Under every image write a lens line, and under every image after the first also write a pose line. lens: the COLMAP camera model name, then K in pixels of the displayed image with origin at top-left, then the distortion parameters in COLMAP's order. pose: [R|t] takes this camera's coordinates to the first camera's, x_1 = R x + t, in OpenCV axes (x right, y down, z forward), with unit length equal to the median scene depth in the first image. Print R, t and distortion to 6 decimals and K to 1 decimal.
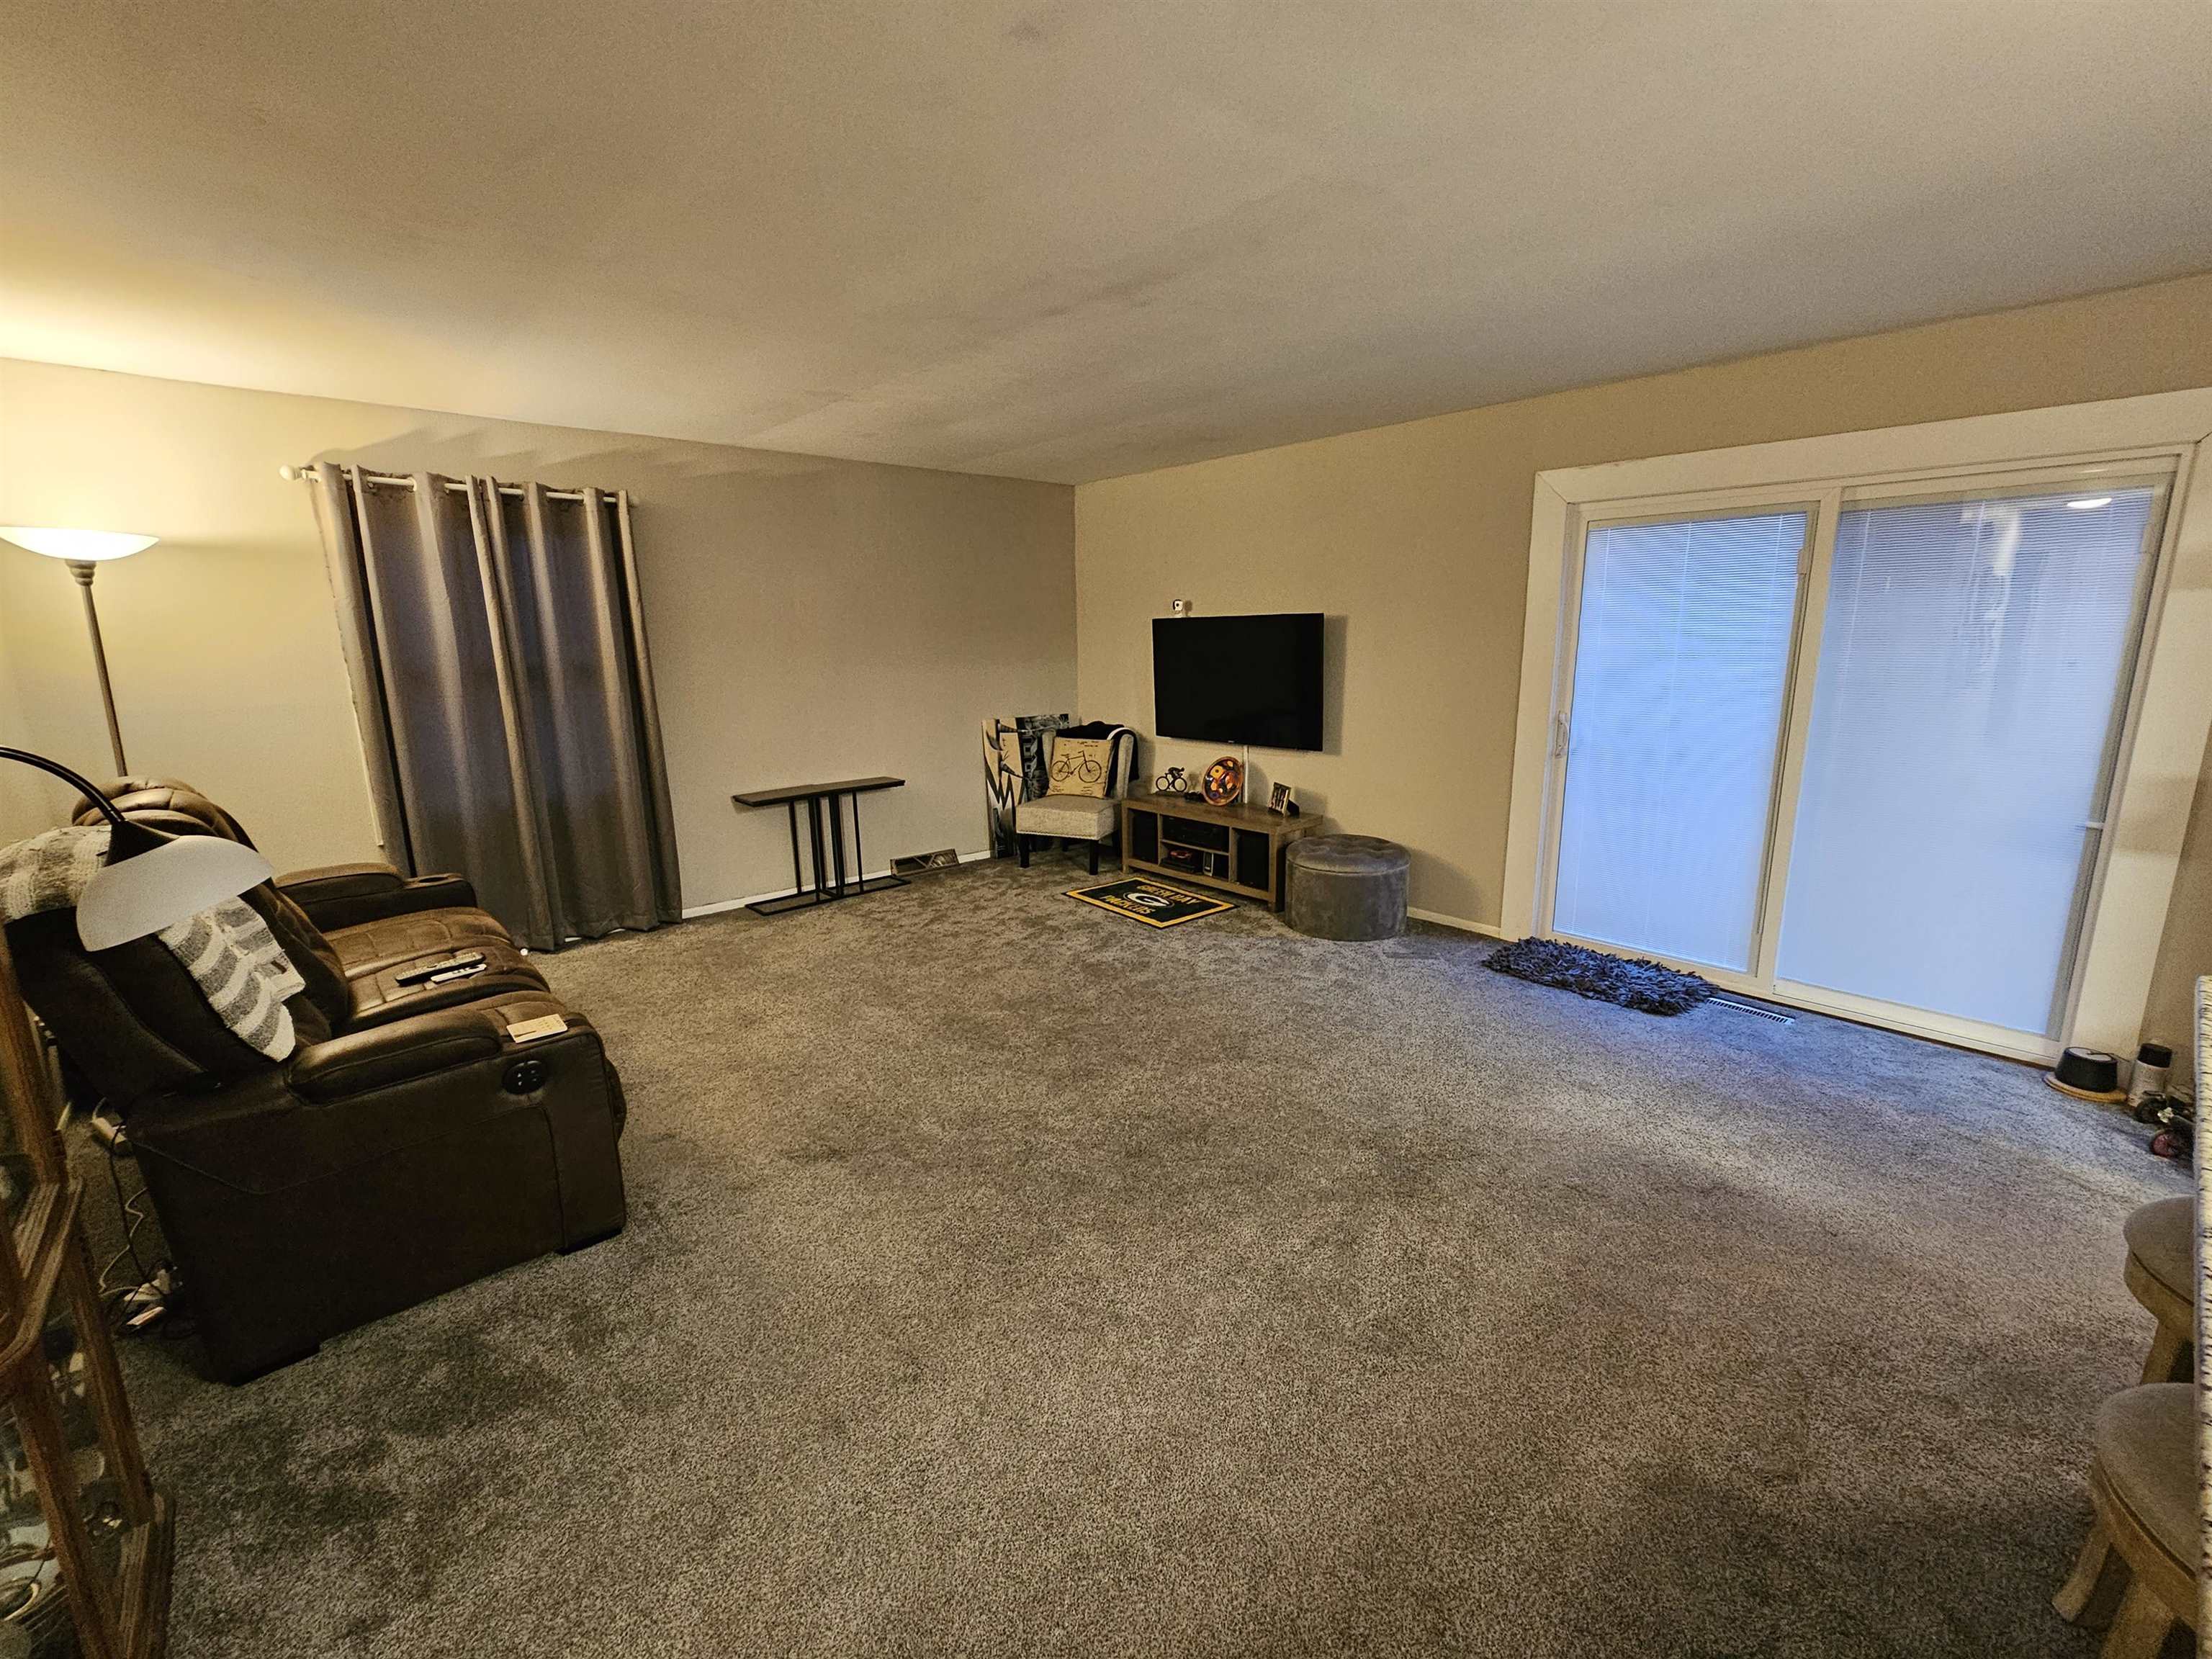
lens RADIAL K [[905.5, 0, 1100.7], [0, 905.5, 819.9], [0, 0, 1]] dist [-0.002213, 0.002251]
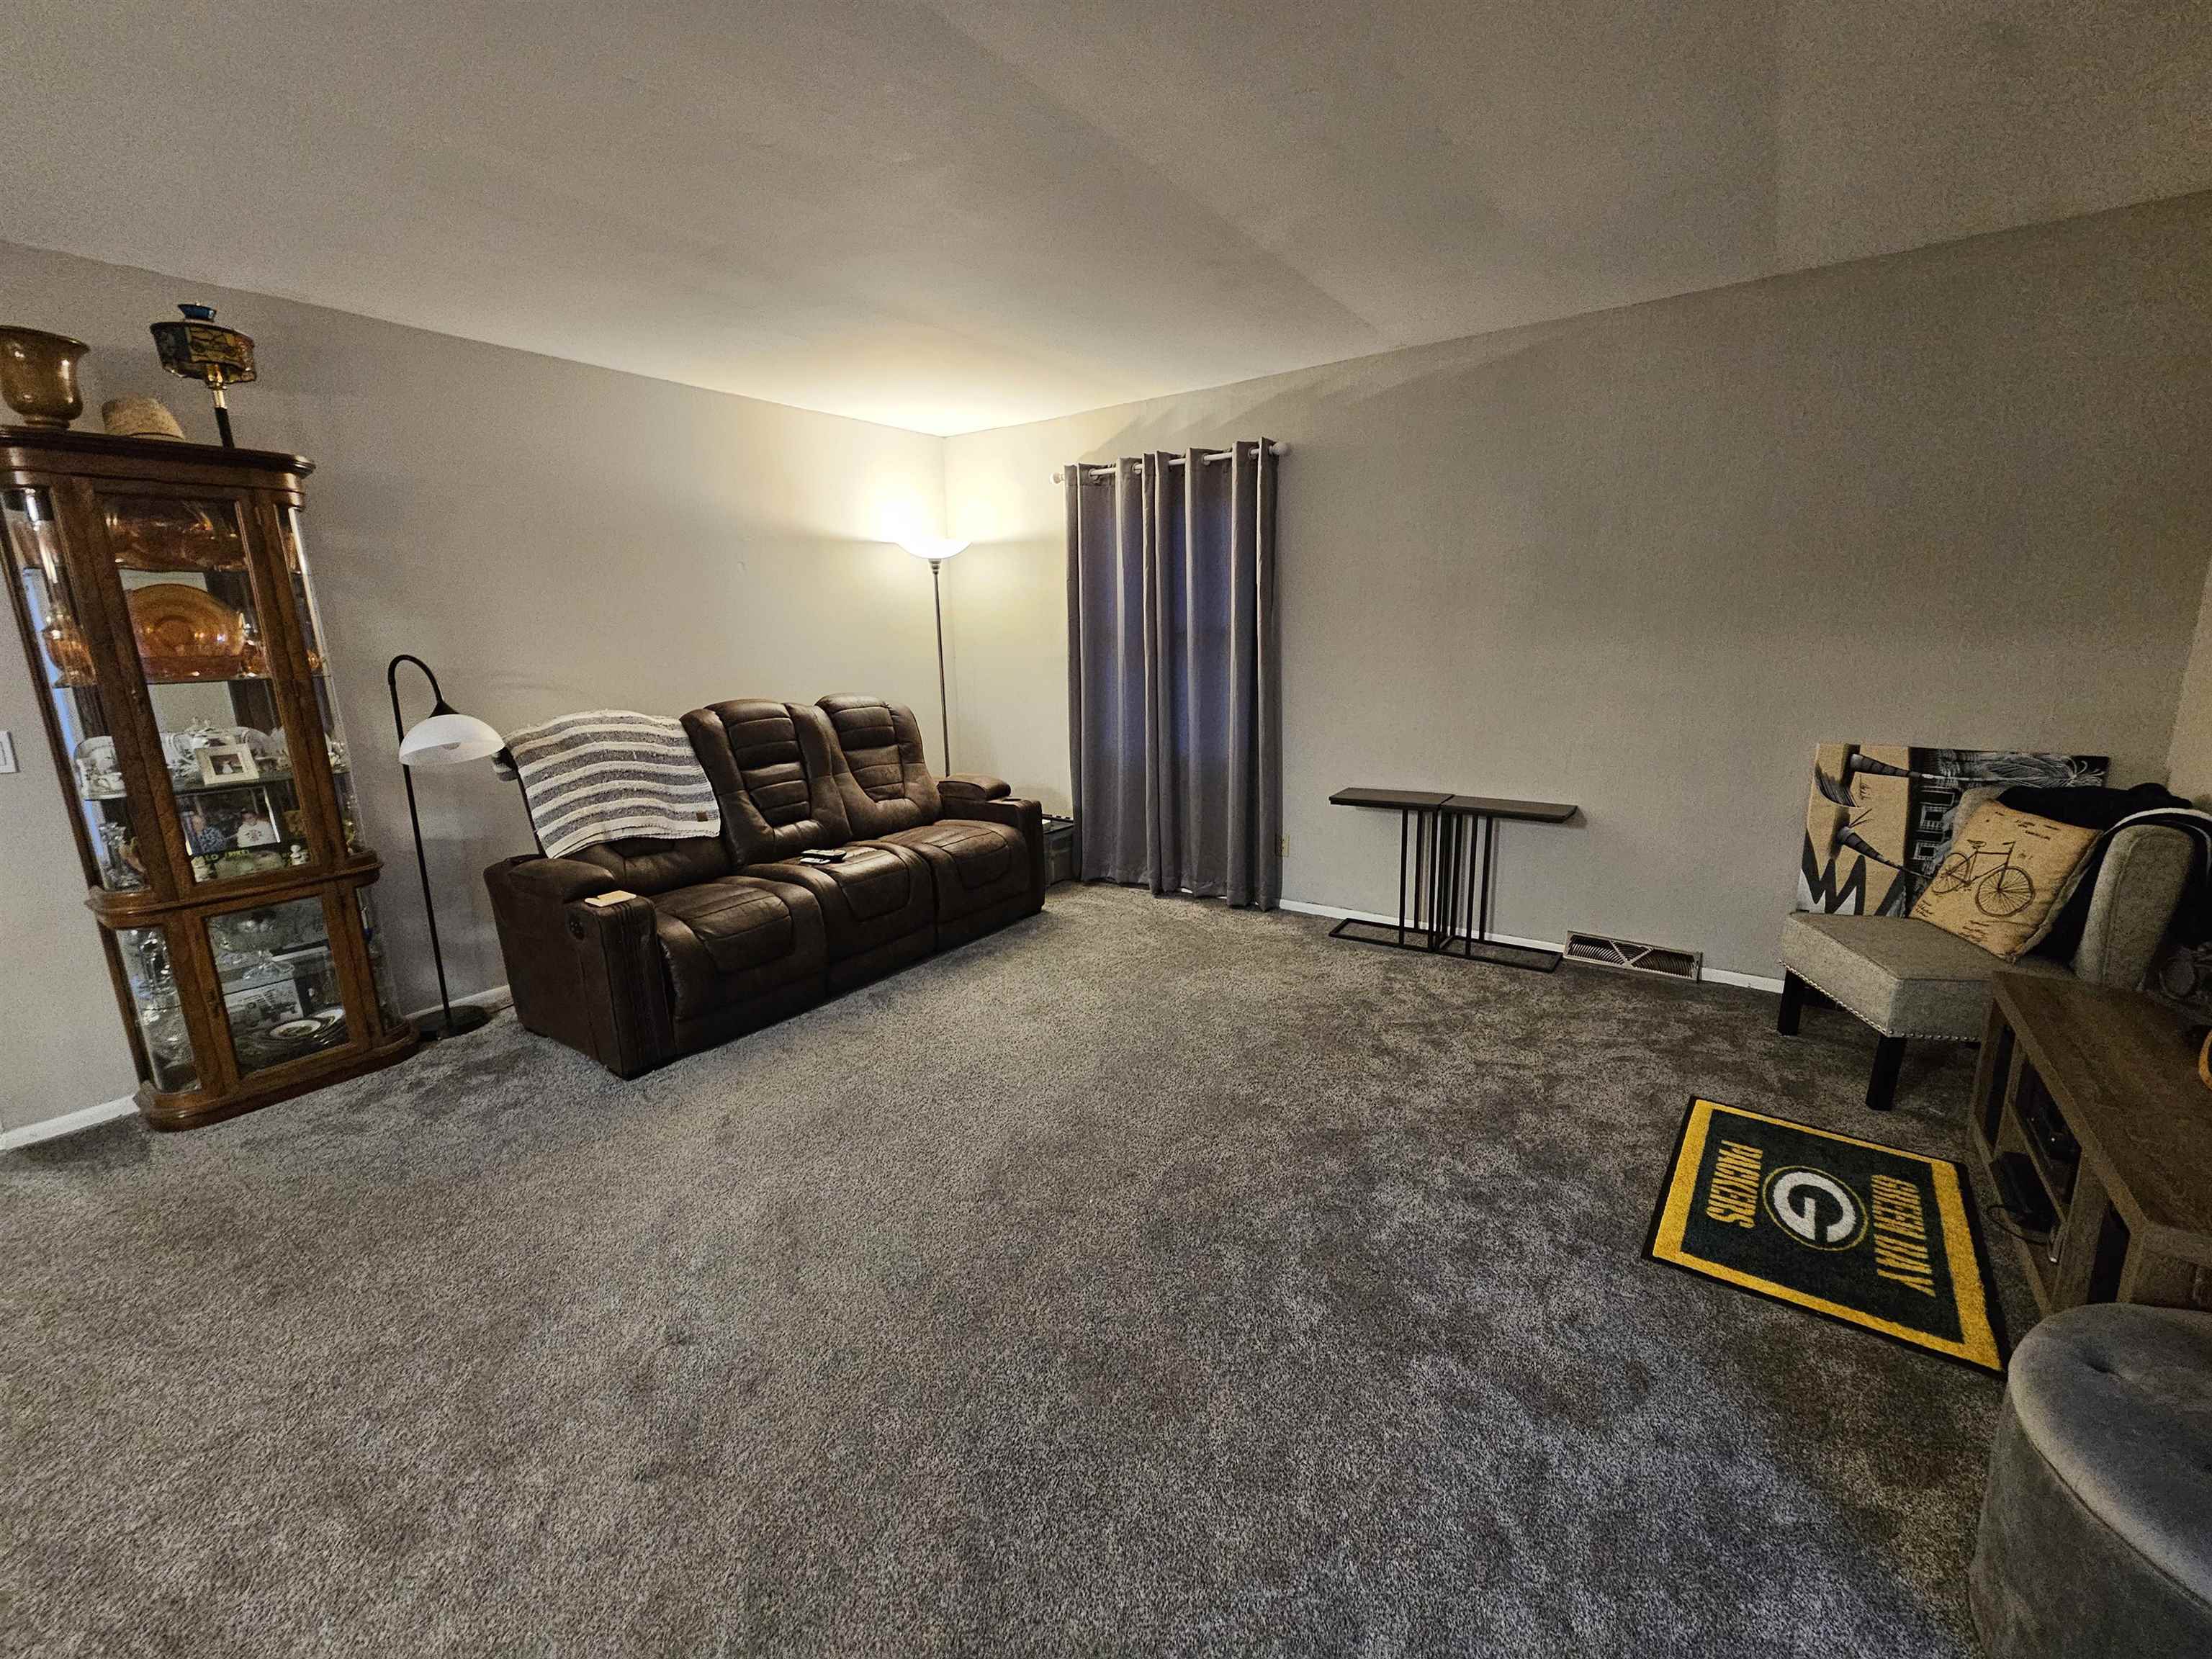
lens RADIAL K [[905.5, 0, 1100.7], [0, 905.5, 819.9], [0, 0, 1]] dist [-0.002213, 0.002251]
pose [[0.242649, 0.212114, -0.946641, 0.326041], [-0.173458, 0.969565, 0.172788, -0.099256], [0.954481, 0.122276, 0.272057, 0.536816]]
